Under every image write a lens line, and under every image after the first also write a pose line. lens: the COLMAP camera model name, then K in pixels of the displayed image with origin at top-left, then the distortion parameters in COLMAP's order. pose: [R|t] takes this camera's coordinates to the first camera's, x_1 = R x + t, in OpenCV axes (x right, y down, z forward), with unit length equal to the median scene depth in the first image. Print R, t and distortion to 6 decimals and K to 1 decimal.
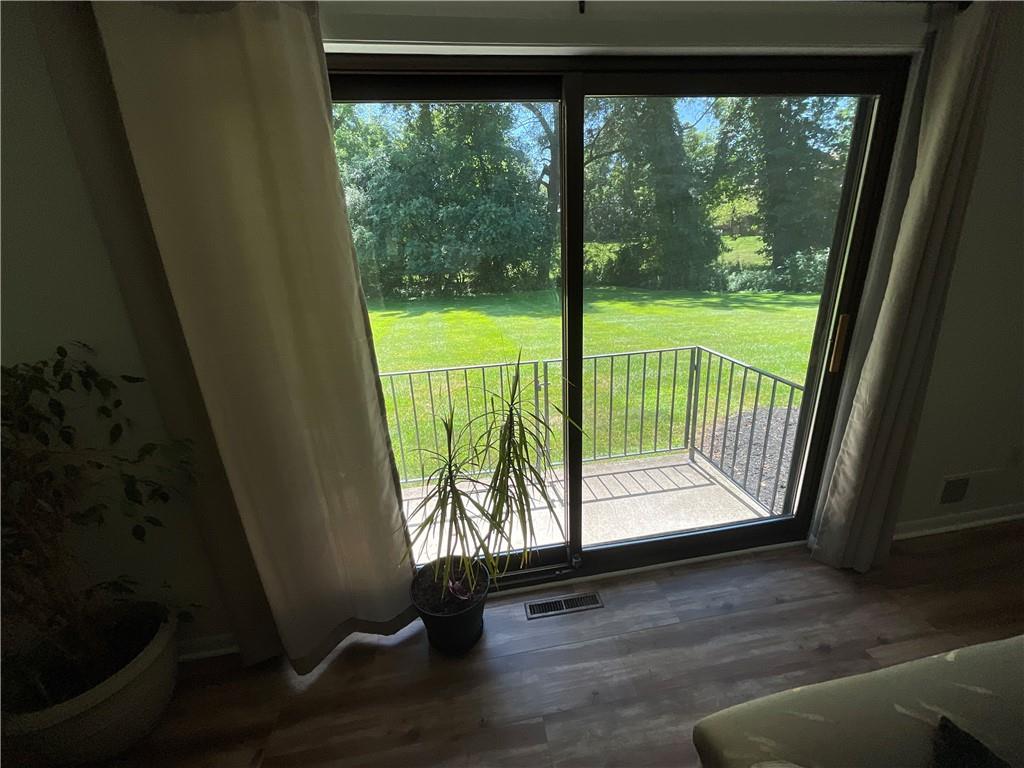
lens RADIAL K [[414.6, 0, 512.0], [0, 414.6, 384.0], [0, 0, 1]] dist [-0.013959, 0.008971]
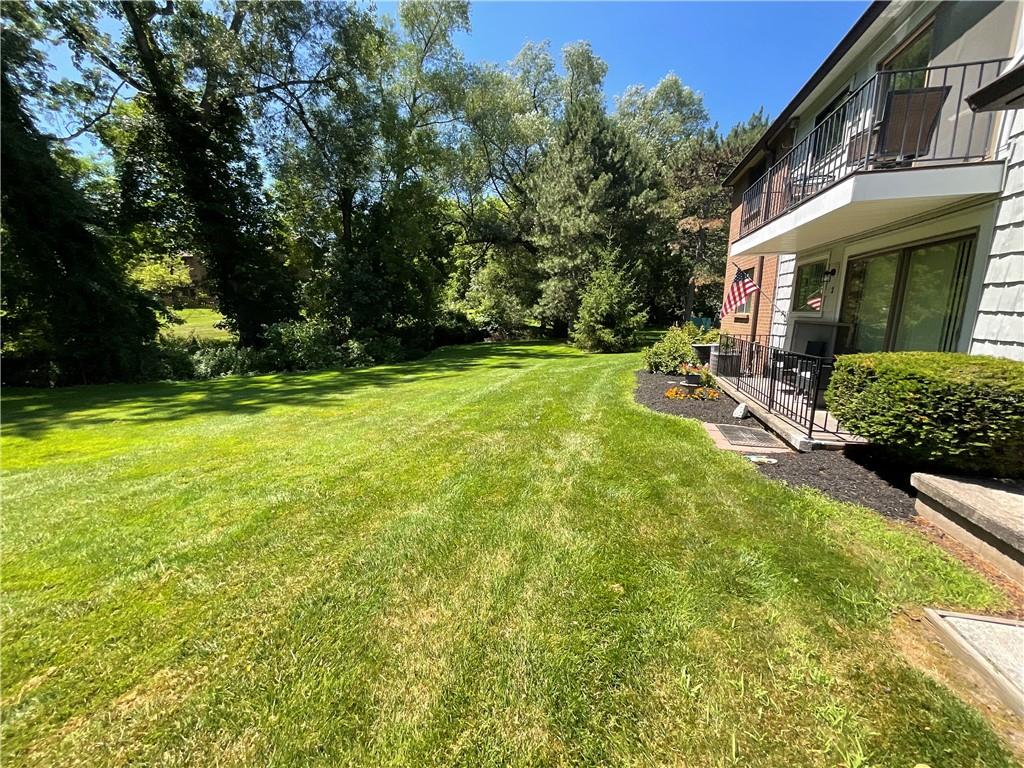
lens RADIAL K [[414.6, 0, 512.0], [0, 414.6, 384.0], [0, 0, 1]] dist [-0.013959, 0.008971]
pose [[0.381003, -0.108271, 0.918212, 0.062122], [0.270655, 0.962676, 0.001209, -0.055749], [-0.884072, 0.248058, 0.396087, 0.202046]]
